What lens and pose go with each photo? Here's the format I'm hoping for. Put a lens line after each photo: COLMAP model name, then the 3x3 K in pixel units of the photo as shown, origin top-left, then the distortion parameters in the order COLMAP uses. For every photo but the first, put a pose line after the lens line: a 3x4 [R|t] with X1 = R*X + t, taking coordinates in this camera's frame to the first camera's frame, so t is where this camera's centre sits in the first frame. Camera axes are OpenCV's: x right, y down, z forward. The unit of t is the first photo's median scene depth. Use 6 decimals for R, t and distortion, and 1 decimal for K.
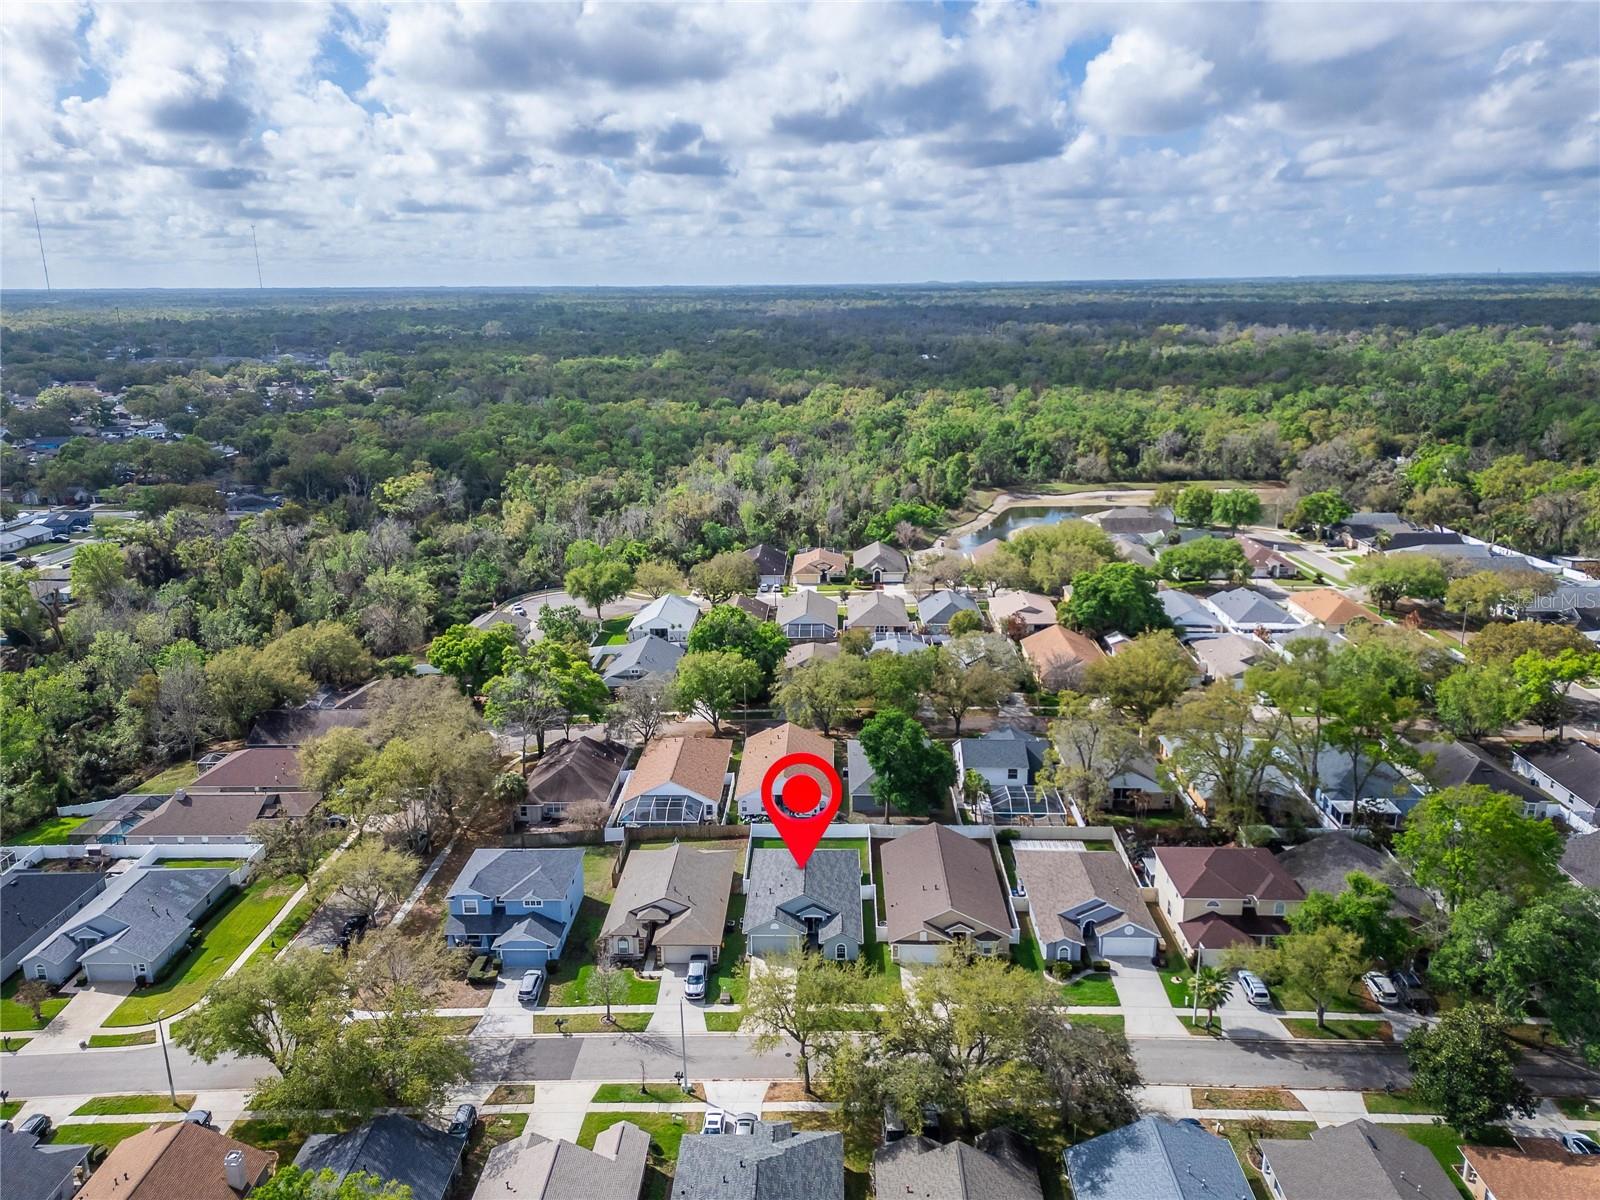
lens RADIAL K [[1142.8, 0, 800.0], [0, 1142.8, 600.0], [0, 0, 1]] dist [0.093104, -0.089064]
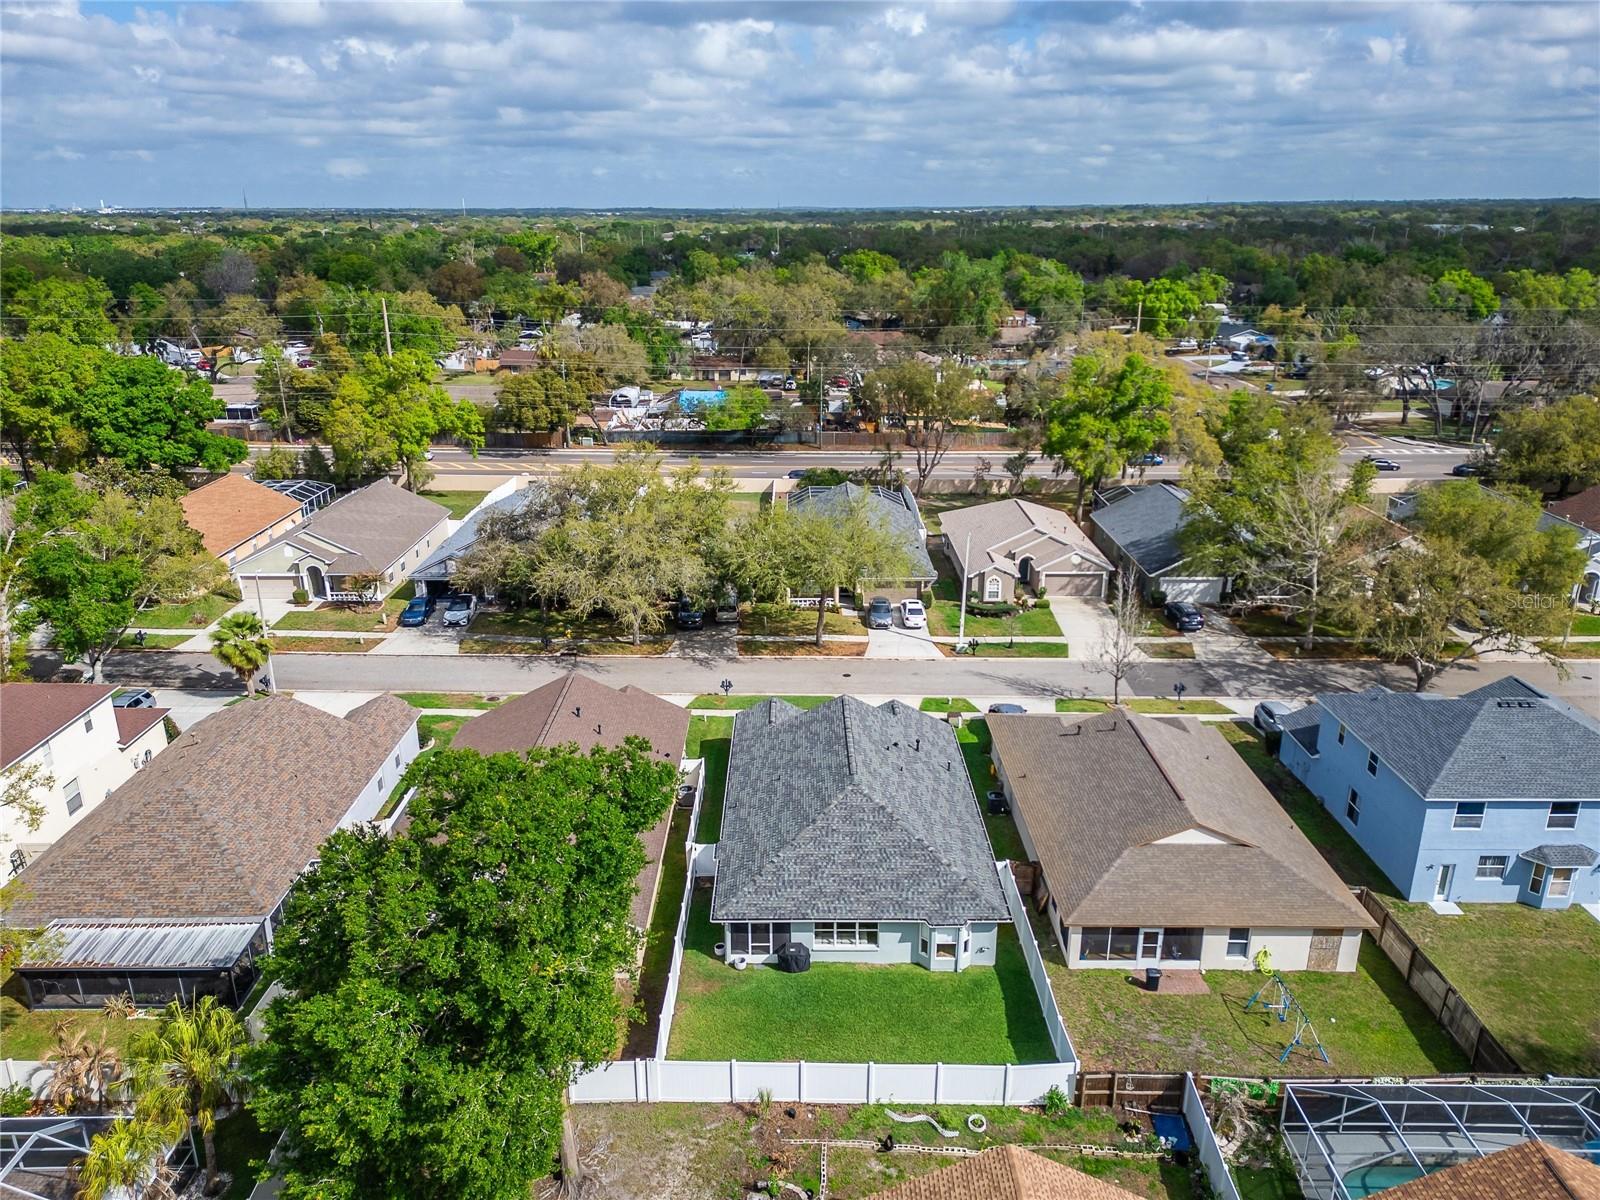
lens RADIAL K [[1142.8, 0, 800.0], [0, 1142.8, 600.0], [0, 0, 1]] dist [0.093104, -0.089064]
pose [[-0.999470, 0.017134, -0.027690, 0.036552], [-0.001513, 0.825007, 0.565121, -0.064890], [0.032527, 0.564863, -0.824543, 1.380696]]
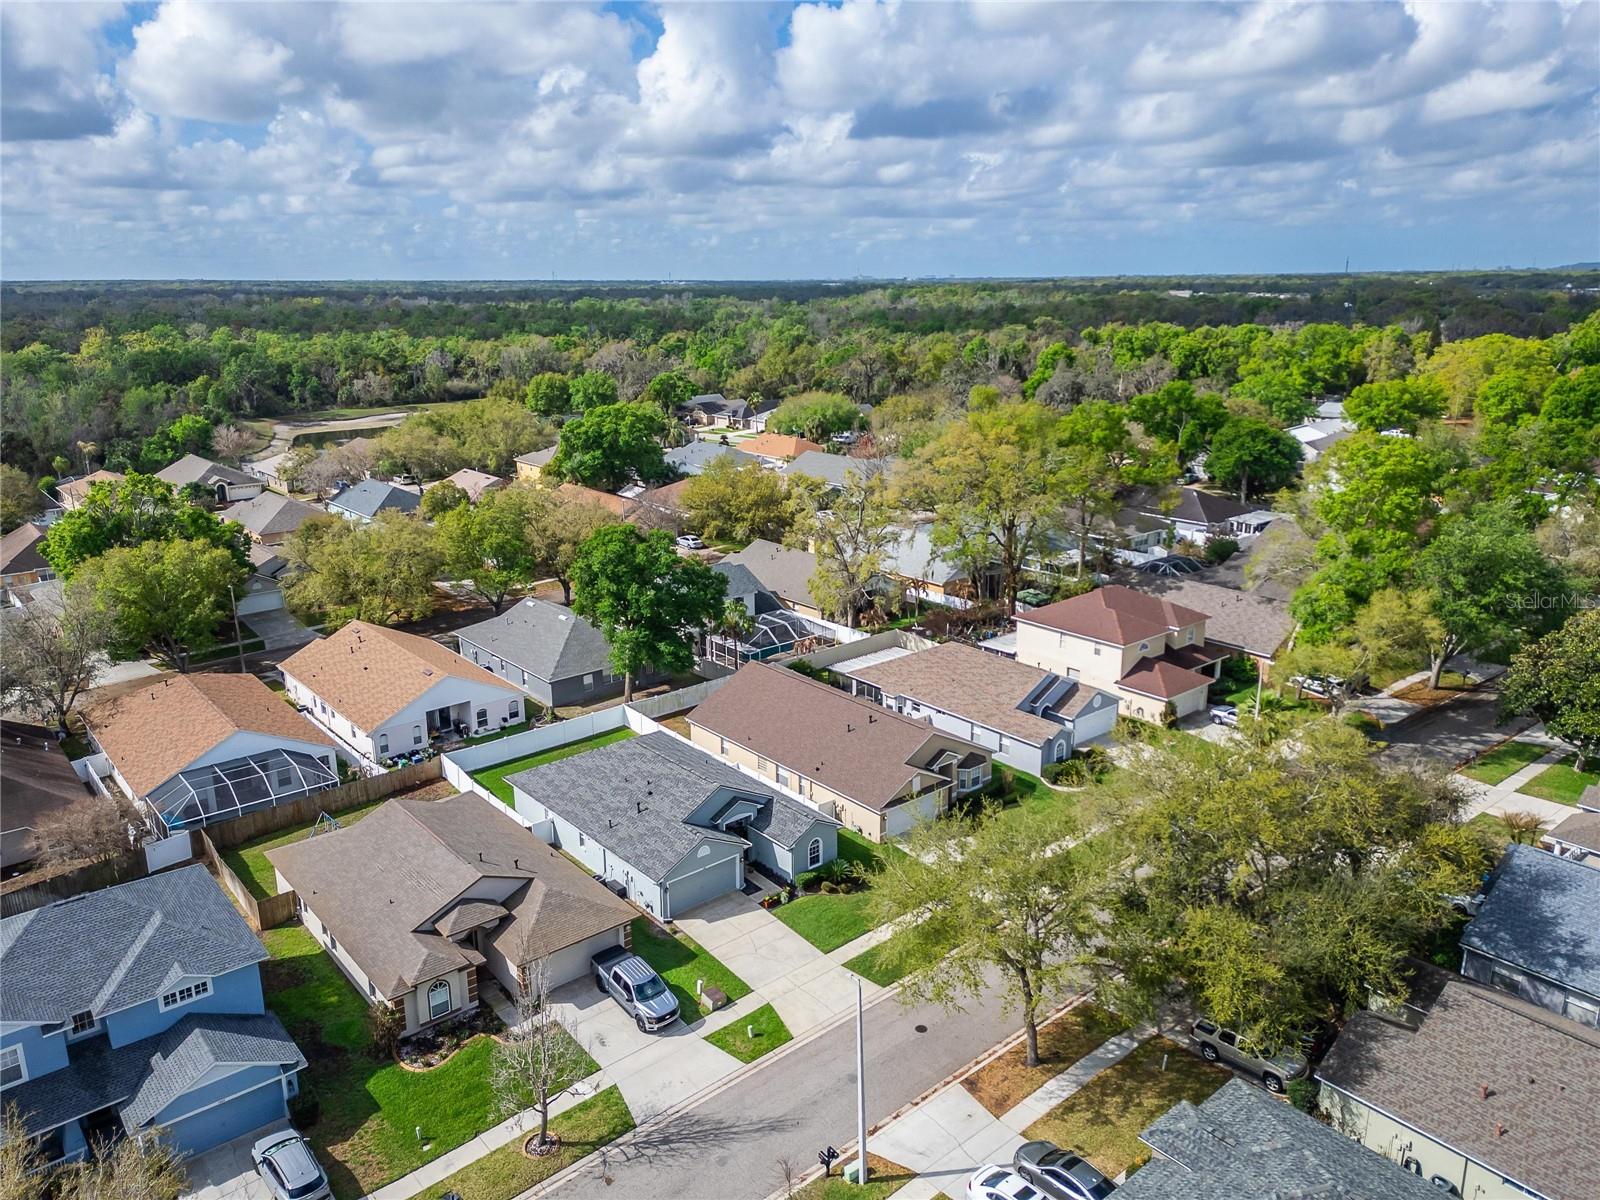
lens RADIAL K [[1144.0, 0, 774.6], [0, 1144.0, 606.0], [0, 0, 1]] dist [0.153971, -0.187523]
pose [[0.756691, -0.177175, 0.629308, -0.310281], [0.177684, 0.982079, 0.062844, 0.138905], [-0.629164, 0.064265, 0.774611, 0.537957]]
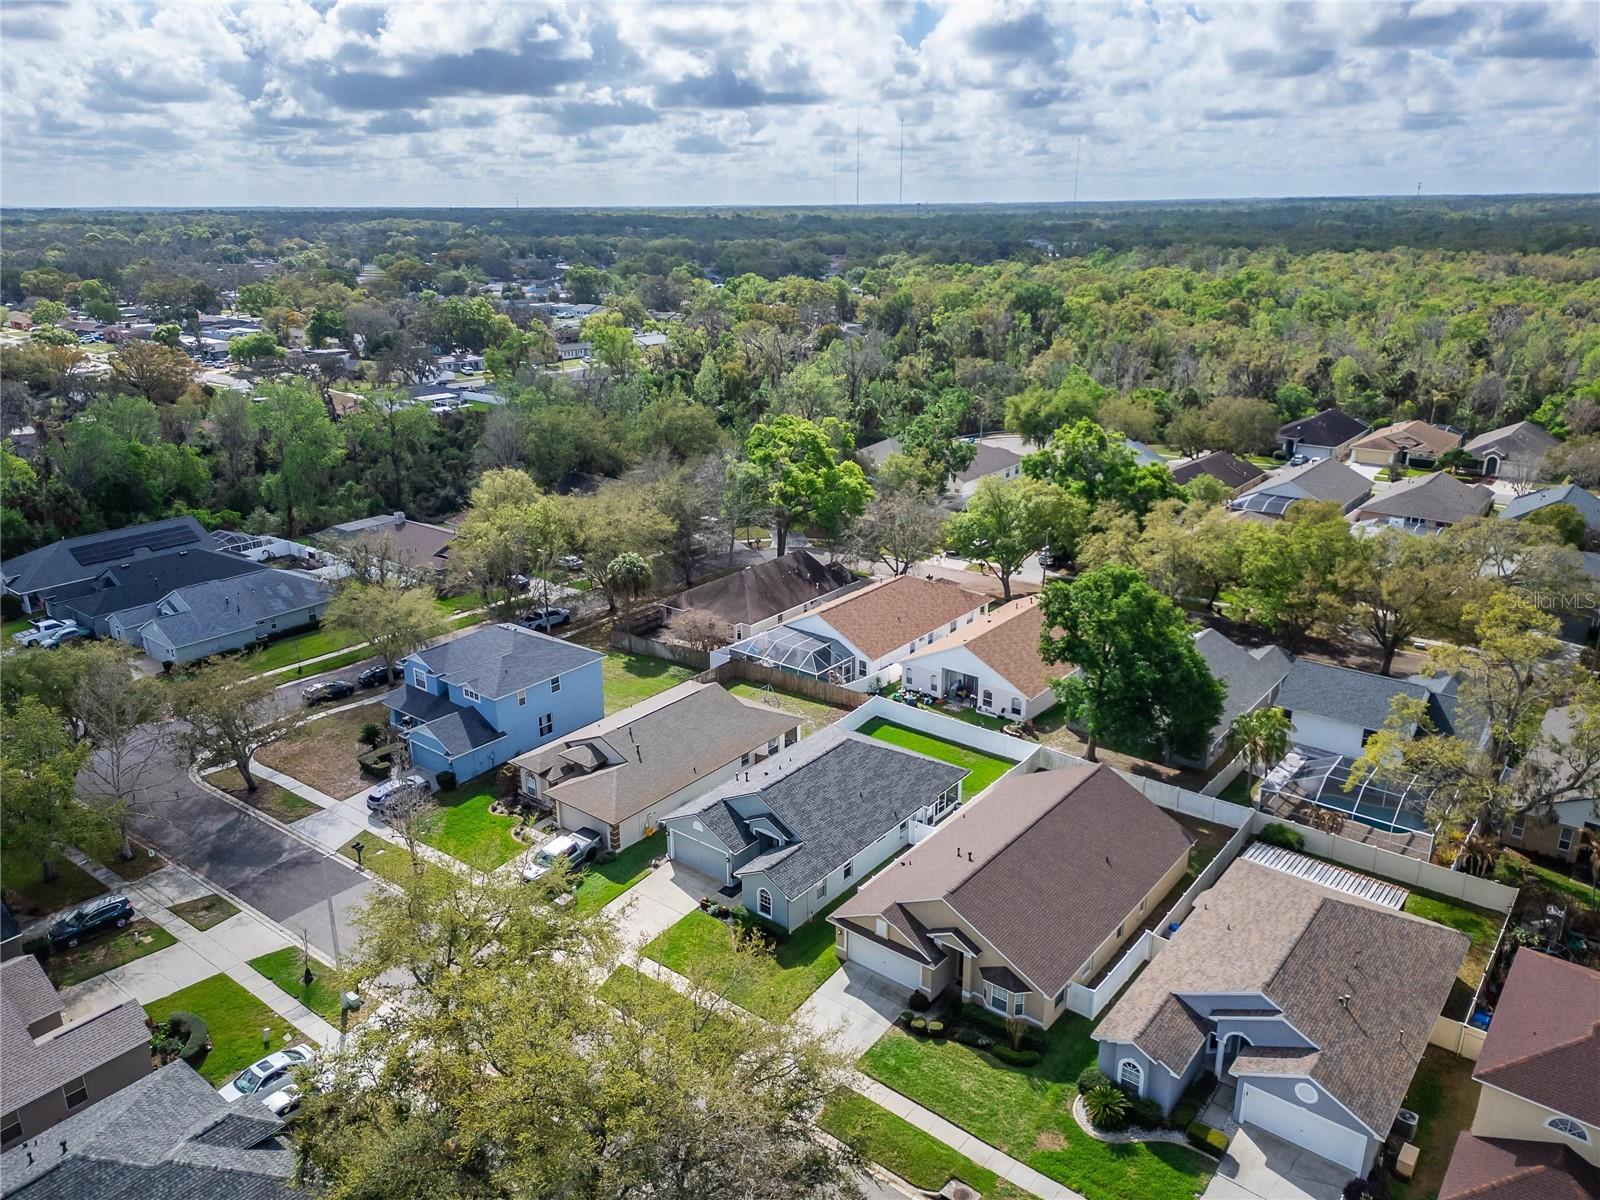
lens RADIAL K [[1142.8, 0, 800.0], [0, 1142.8, 600.0], [0, 0, 1]] dist [0.093104, -0.089064]
pose [[0.798222, 0.197865, -0.568938, 0.331386], [-0.159334, 0.980225, 0.117356, 0.086426], [0.580908, -0.003025, 0.813964, 0.529723]]
